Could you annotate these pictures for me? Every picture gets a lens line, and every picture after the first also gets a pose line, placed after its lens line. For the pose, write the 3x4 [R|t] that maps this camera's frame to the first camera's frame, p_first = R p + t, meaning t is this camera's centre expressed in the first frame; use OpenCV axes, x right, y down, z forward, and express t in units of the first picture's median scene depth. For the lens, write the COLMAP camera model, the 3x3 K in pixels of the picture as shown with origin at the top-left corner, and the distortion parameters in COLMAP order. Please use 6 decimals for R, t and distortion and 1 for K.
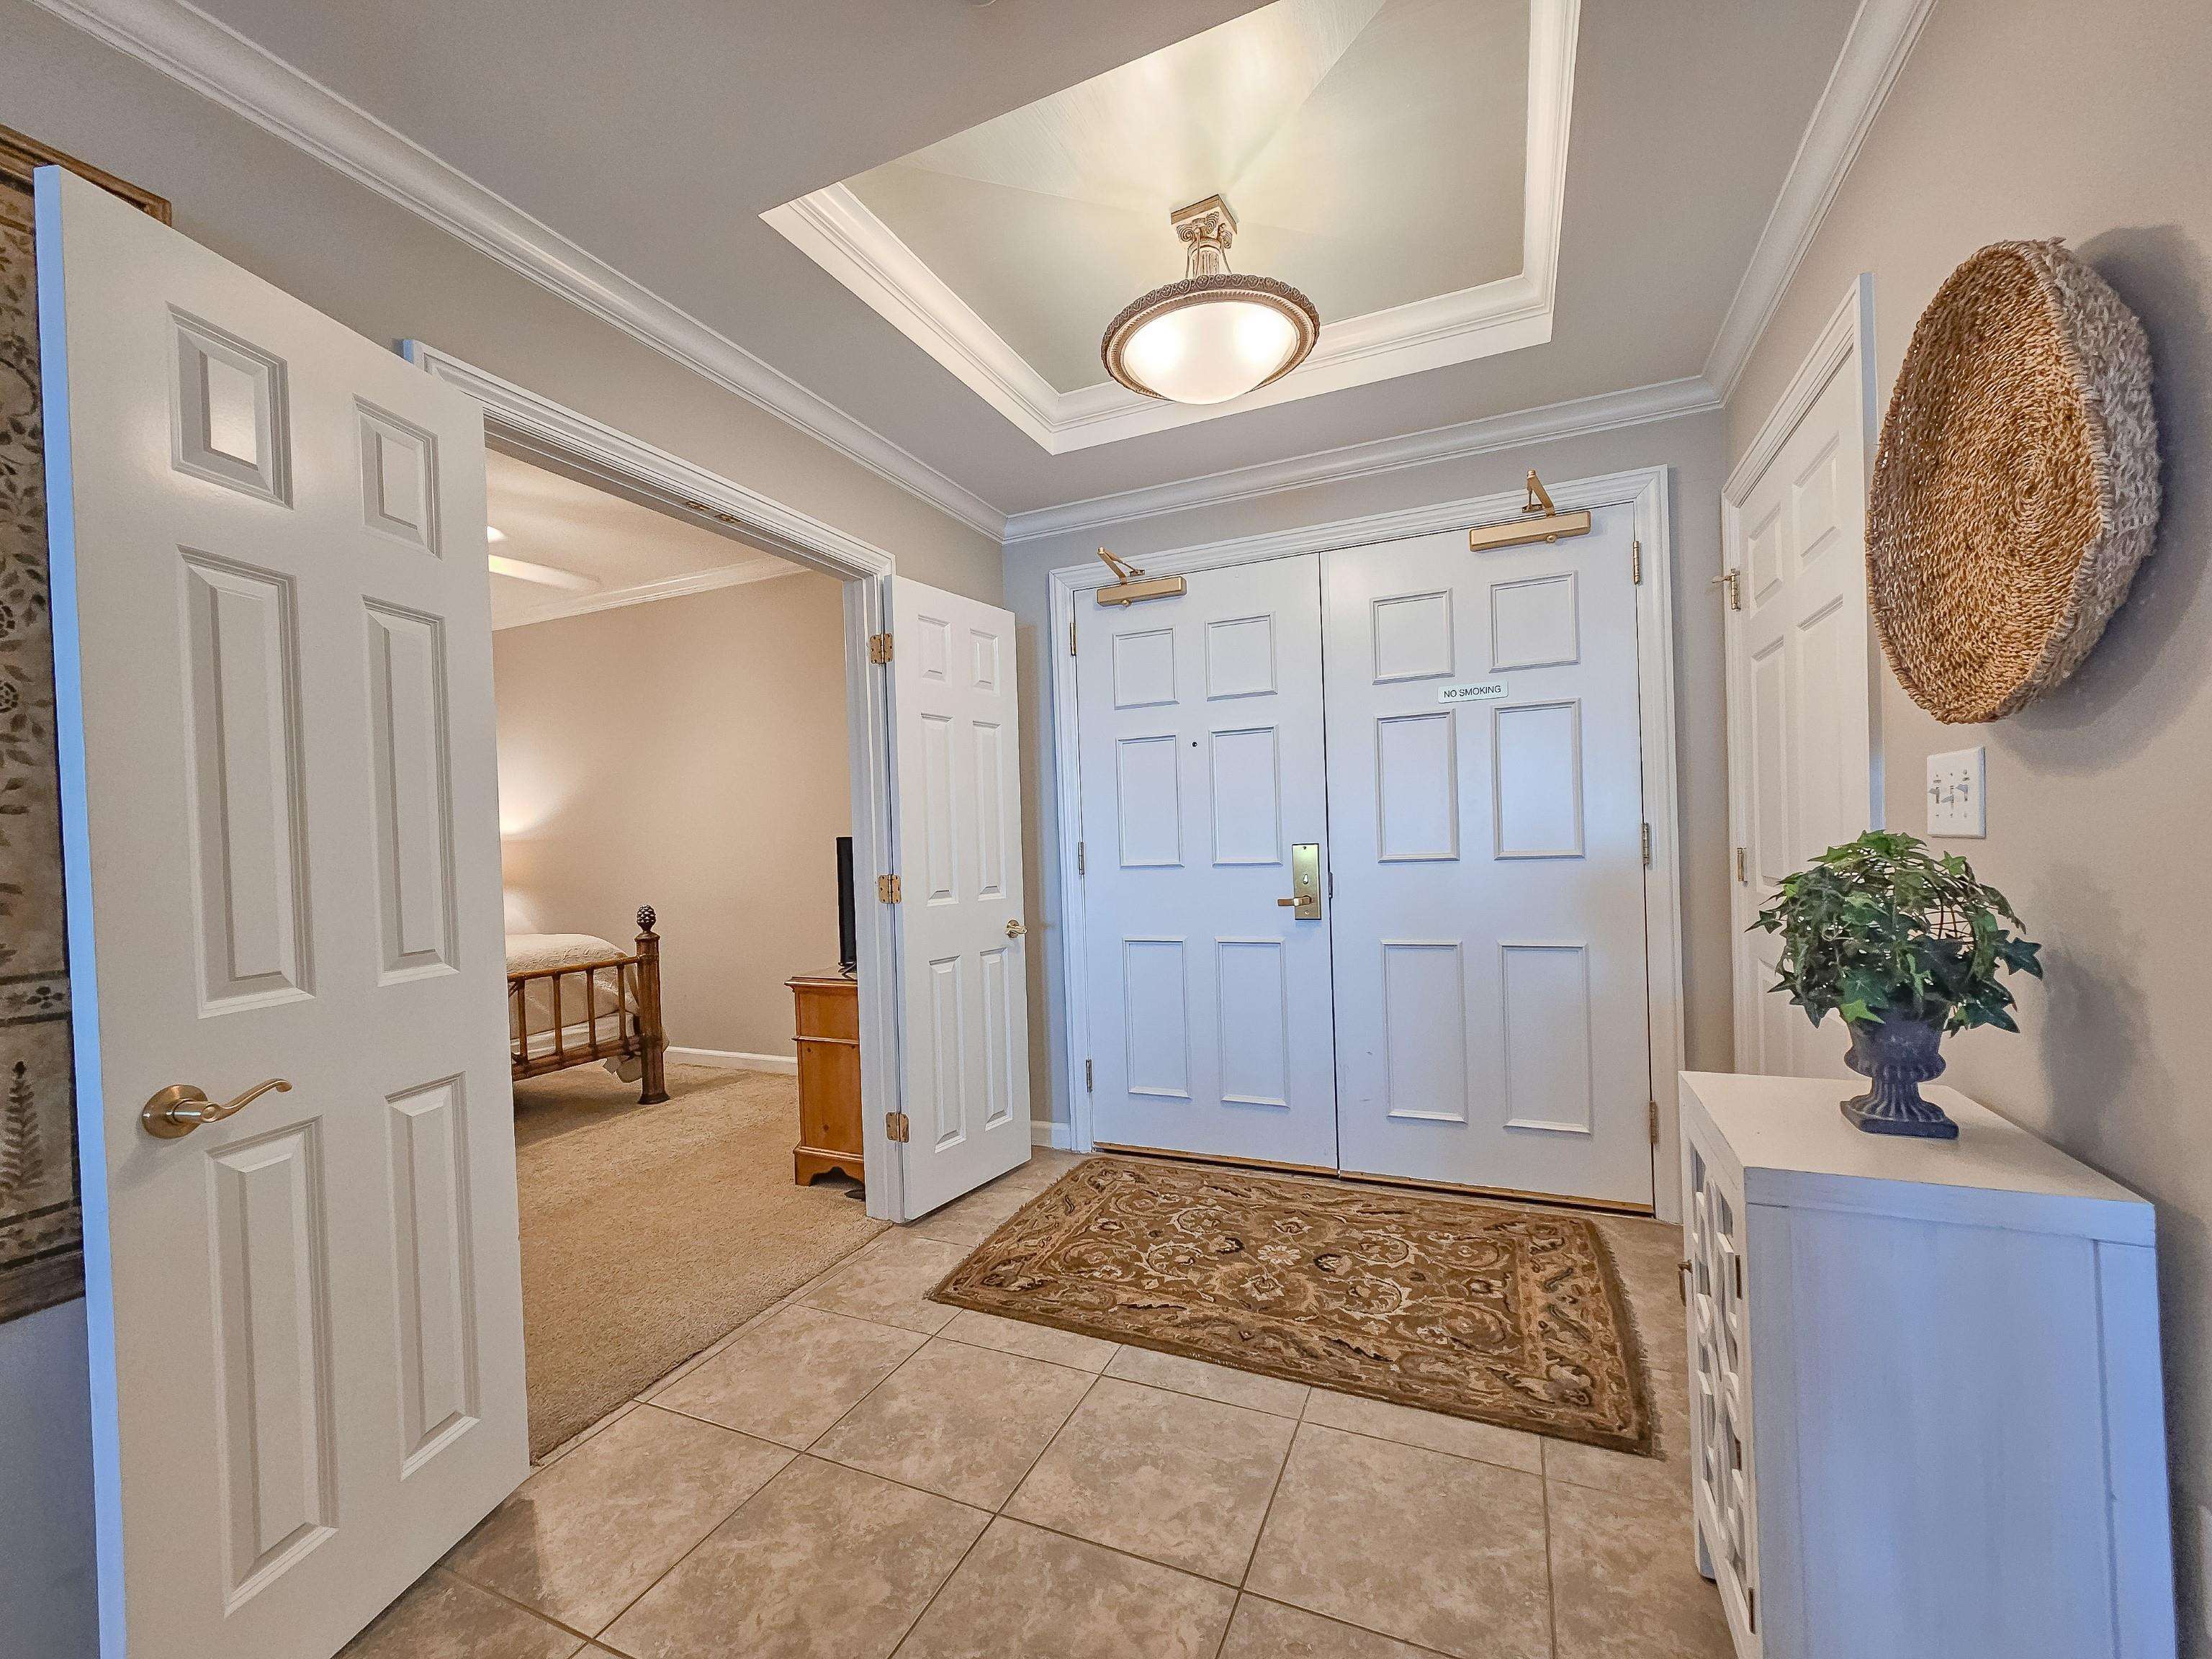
lens RADIAL K [[906.2, 0, 1086.3], [0, 906.2, 837.2], [0, 0, 1]] dist [0.000296, 0.000089]
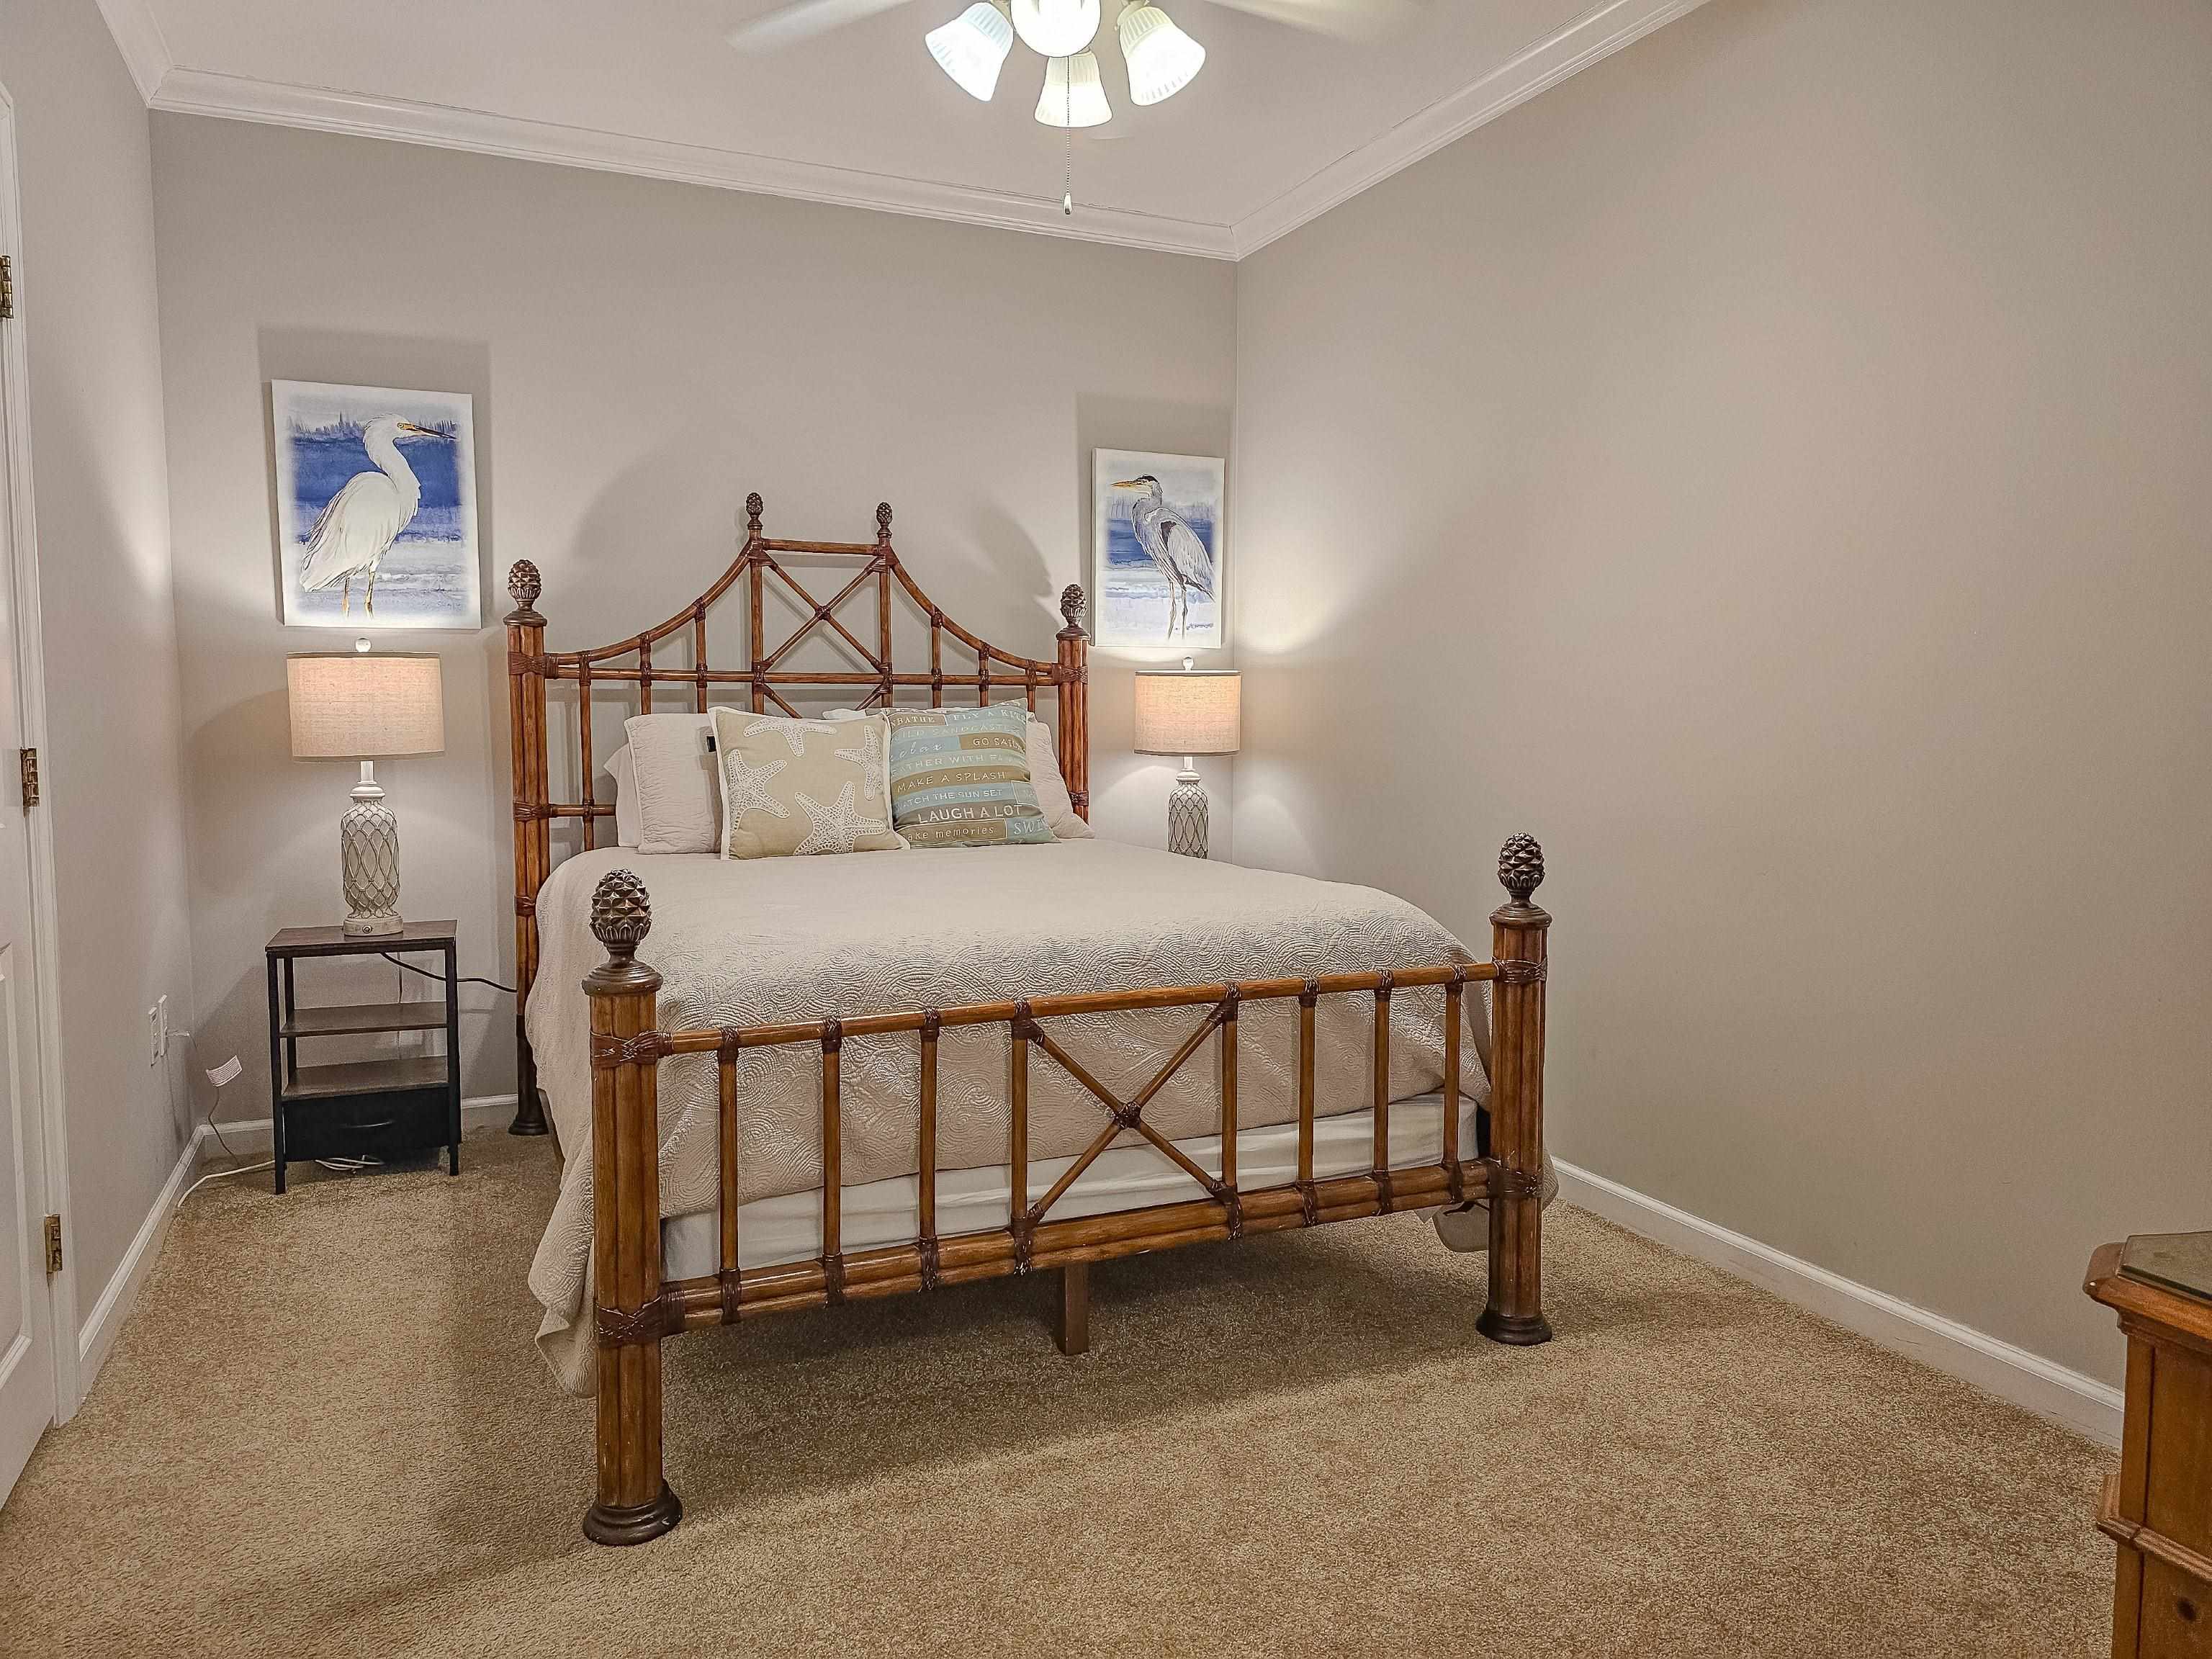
lens RADIAL K [[1475.4, 0, 1106.0], [0, 1475.4, 829.5], [0, 0, 1]] dist [0.001855, -0.001836]
pose [[0.753592, 0.094342, -0.650538, -0.217053], [-0.026157, 0.993167, 0.113730, 0.006552], [0.656822, -0.068690, 0.750910, 0.423943]]
